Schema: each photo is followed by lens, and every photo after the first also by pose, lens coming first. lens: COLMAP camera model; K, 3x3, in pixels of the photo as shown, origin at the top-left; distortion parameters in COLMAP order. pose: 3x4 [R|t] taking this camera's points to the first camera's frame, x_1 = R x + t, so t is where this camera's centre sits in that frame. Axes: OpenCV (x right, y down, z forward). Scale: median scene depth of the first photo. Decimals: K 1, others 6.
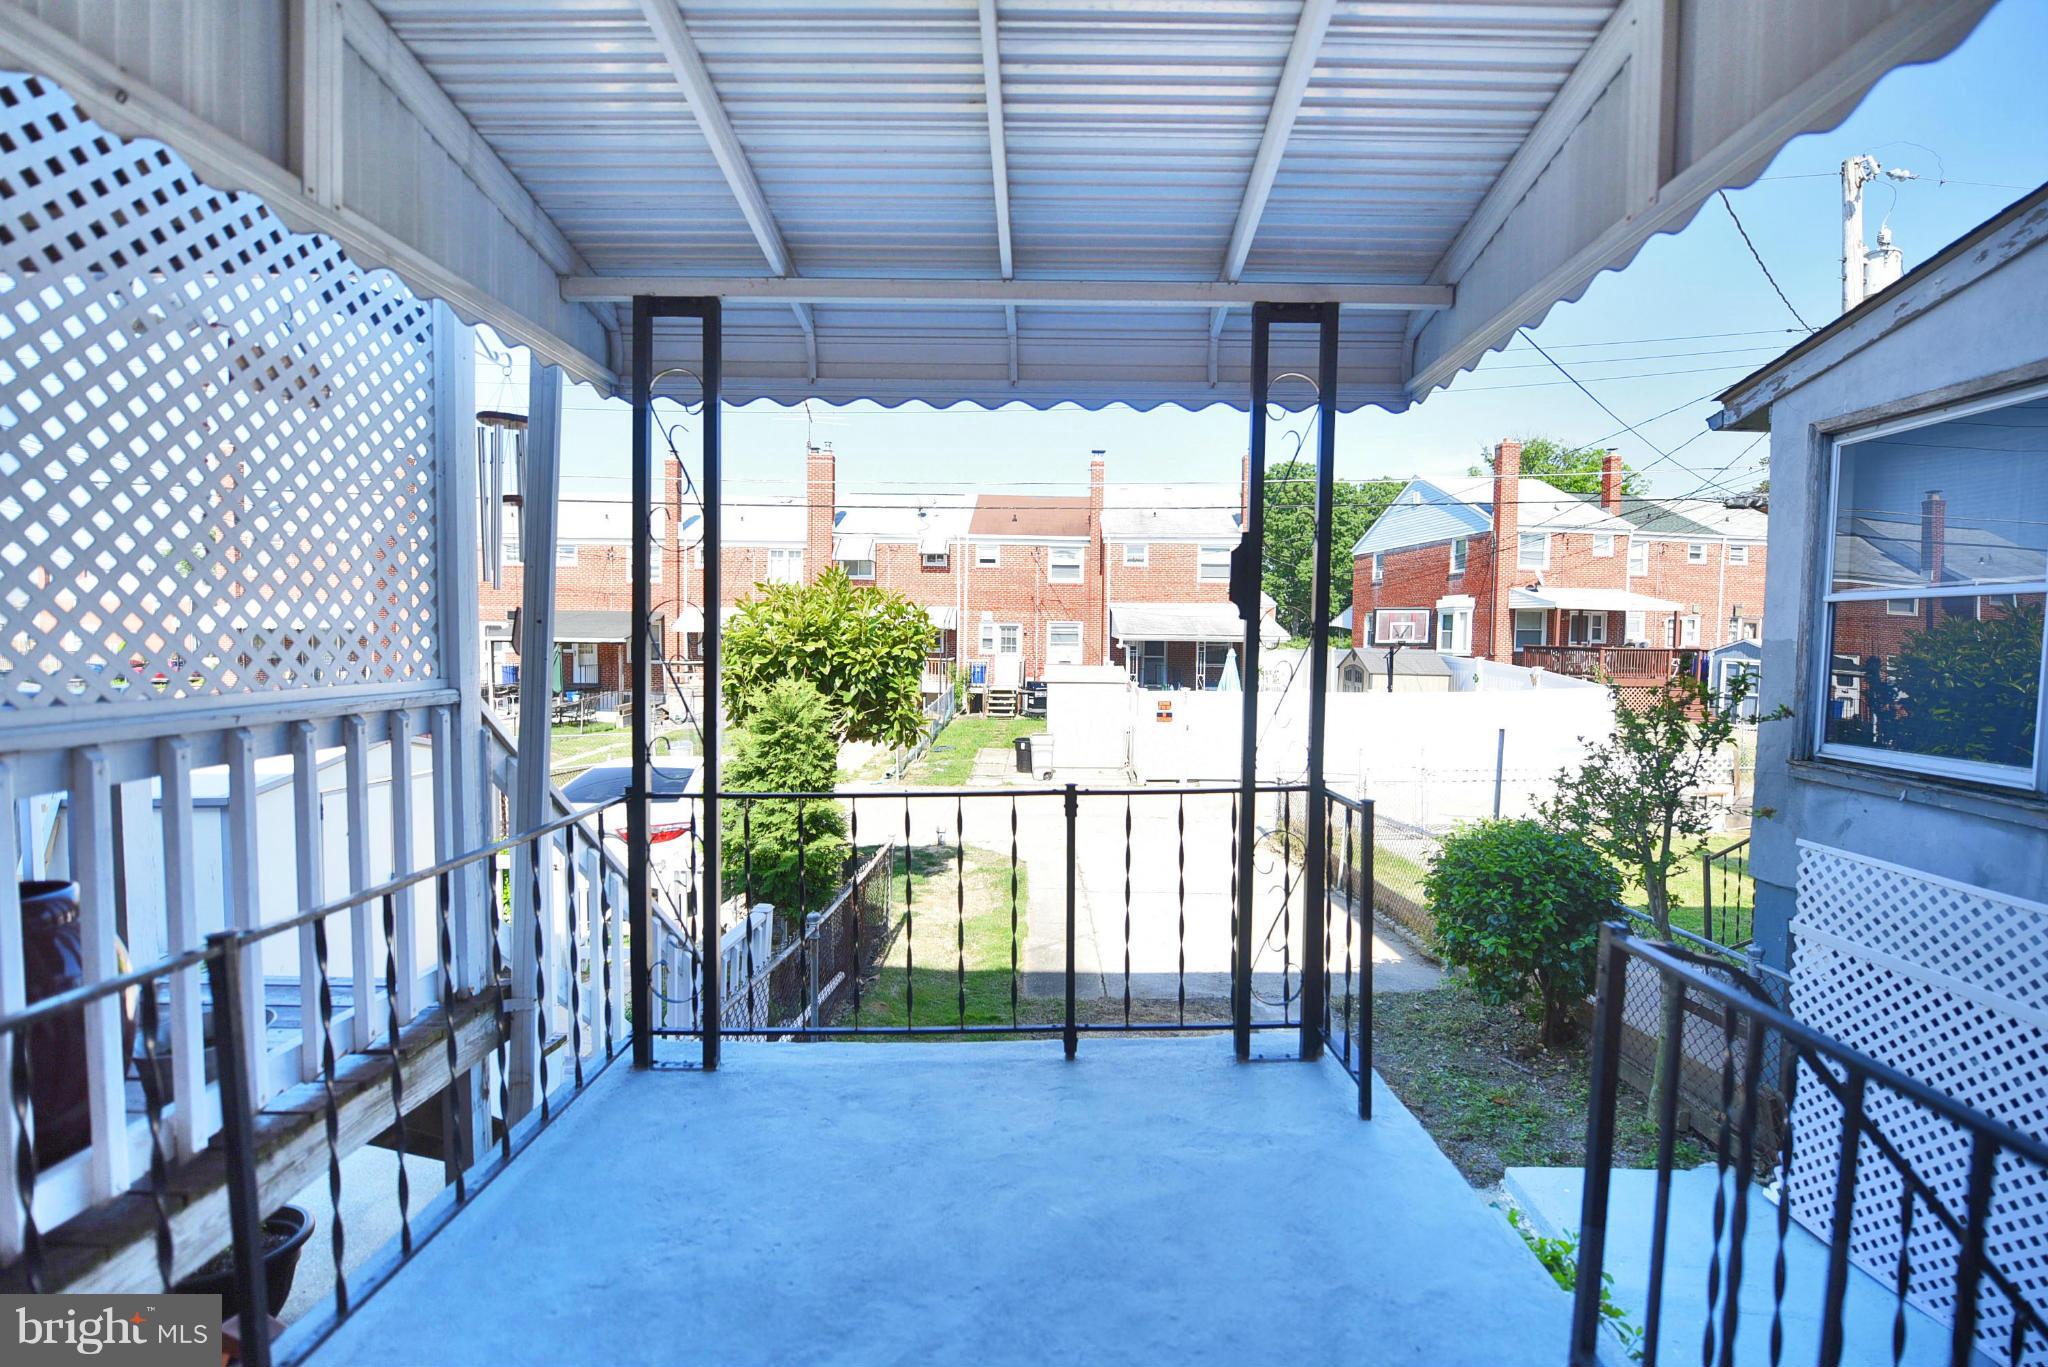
lens RADIAL K [[909.5, 0, 1024.0], [0, 909.5, 683.5], [0, 0, 1]] dist [-0.008028, -0.000459]
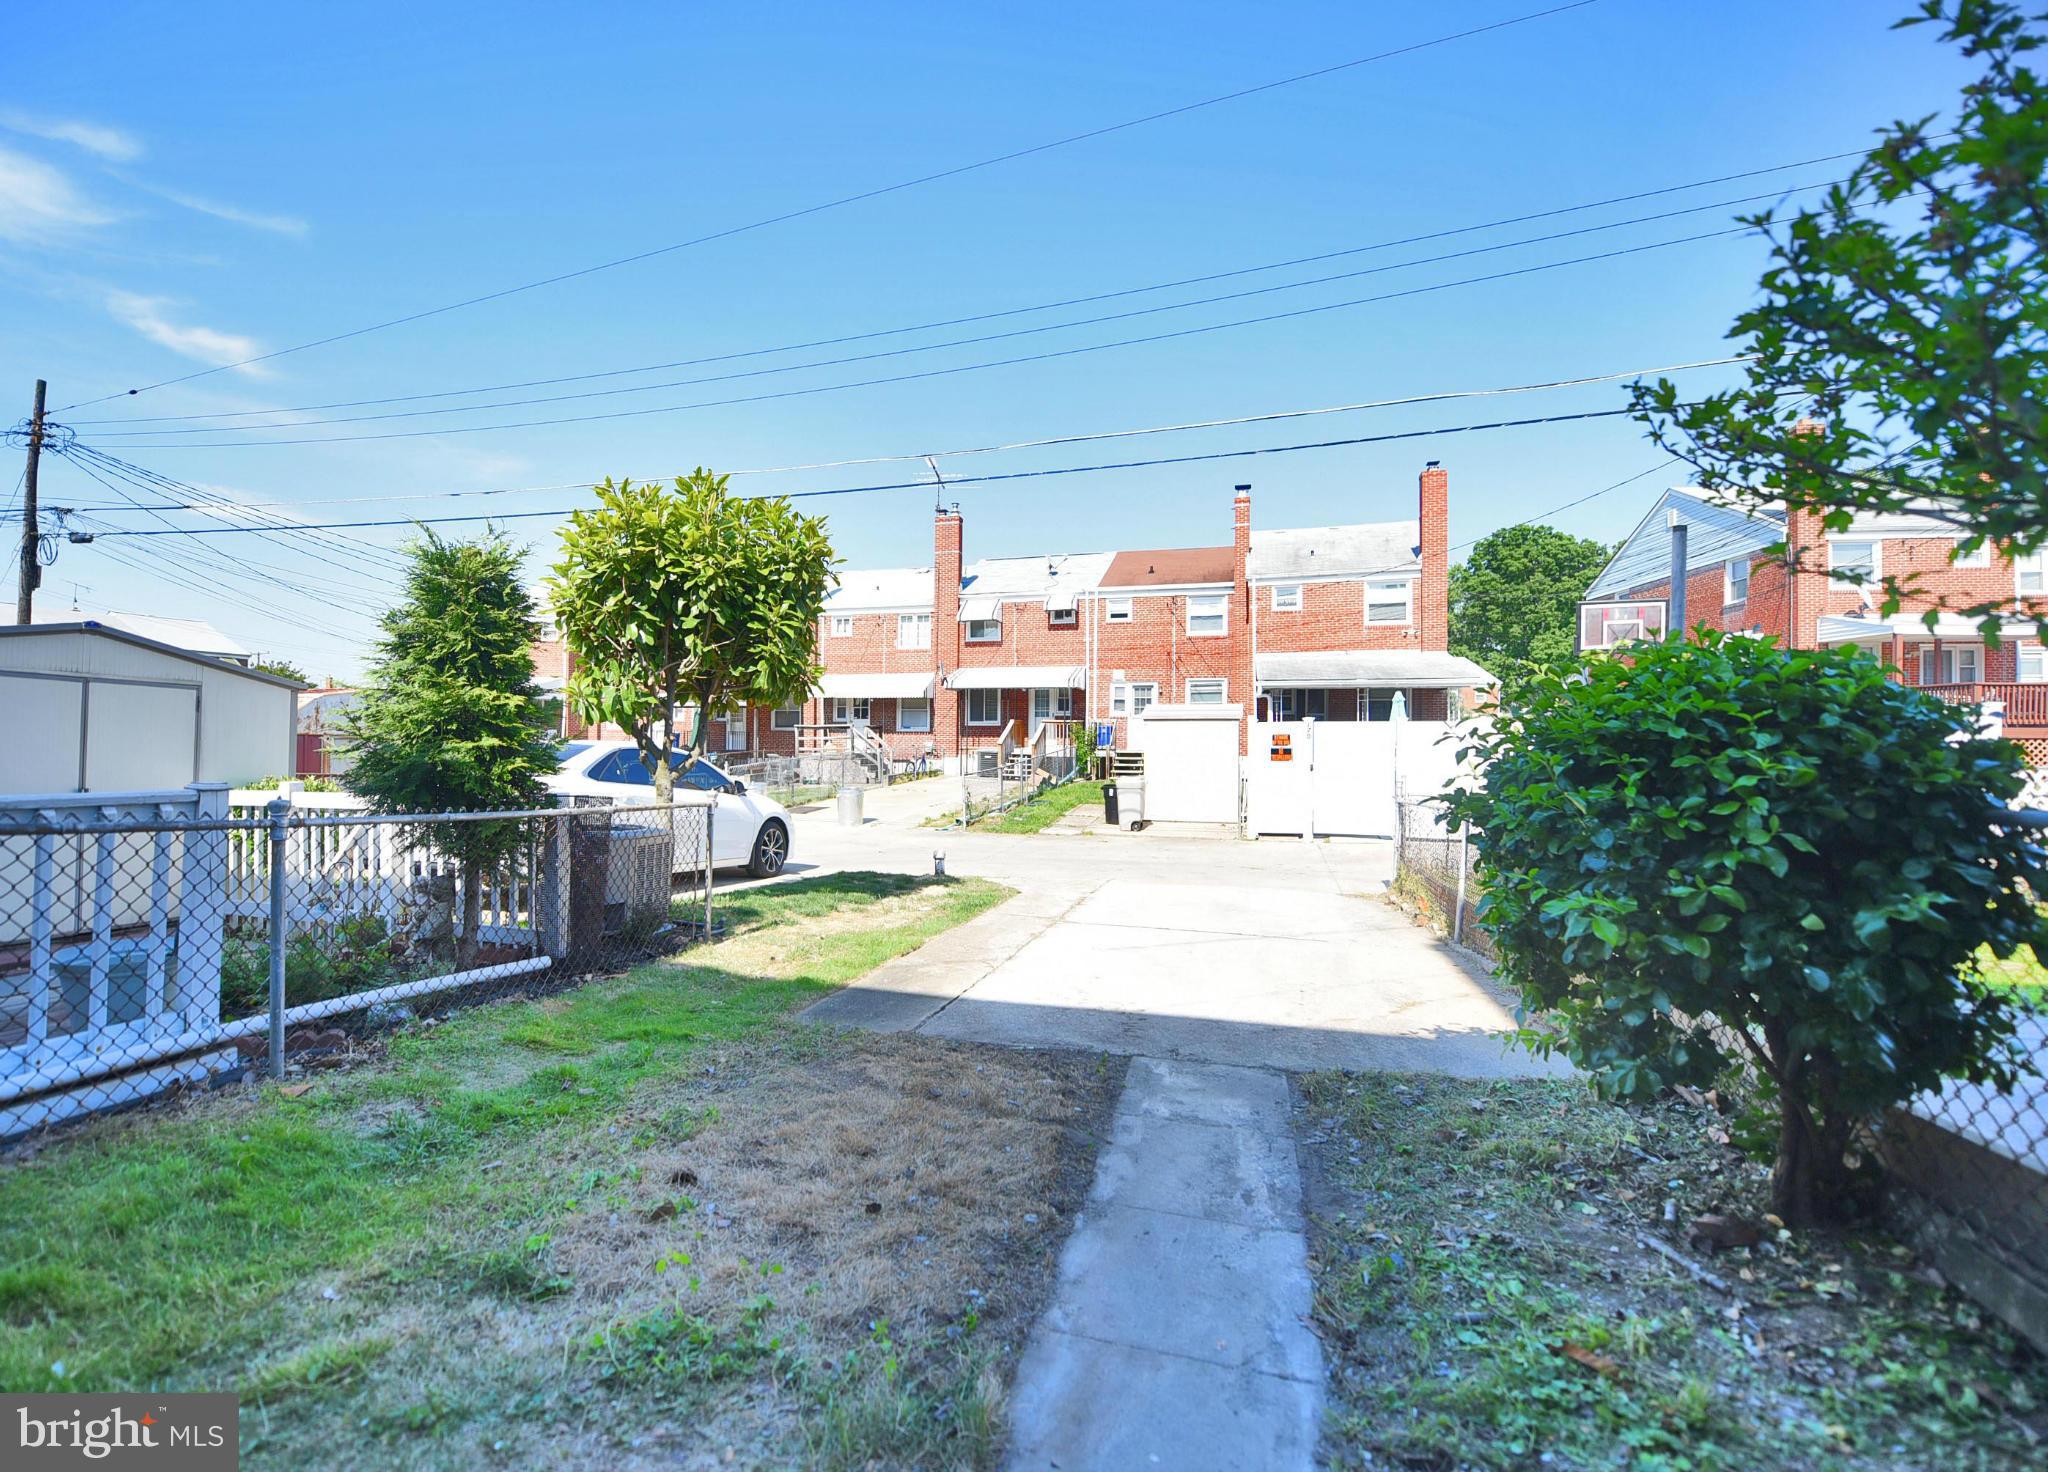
lens RADIAL K [[831.1, 0, 1024.3], [0, 831.1, 772.0], [0, 0, 1]] dist [-0.009130, -0.004877]
pose [[0.954294, -0.003876, -0.298844, 0.119987], [-0.014751, 0.998086, -0.060049, 0.075957], [0.298505, 0.061712, 0.952411, 0.181962]]
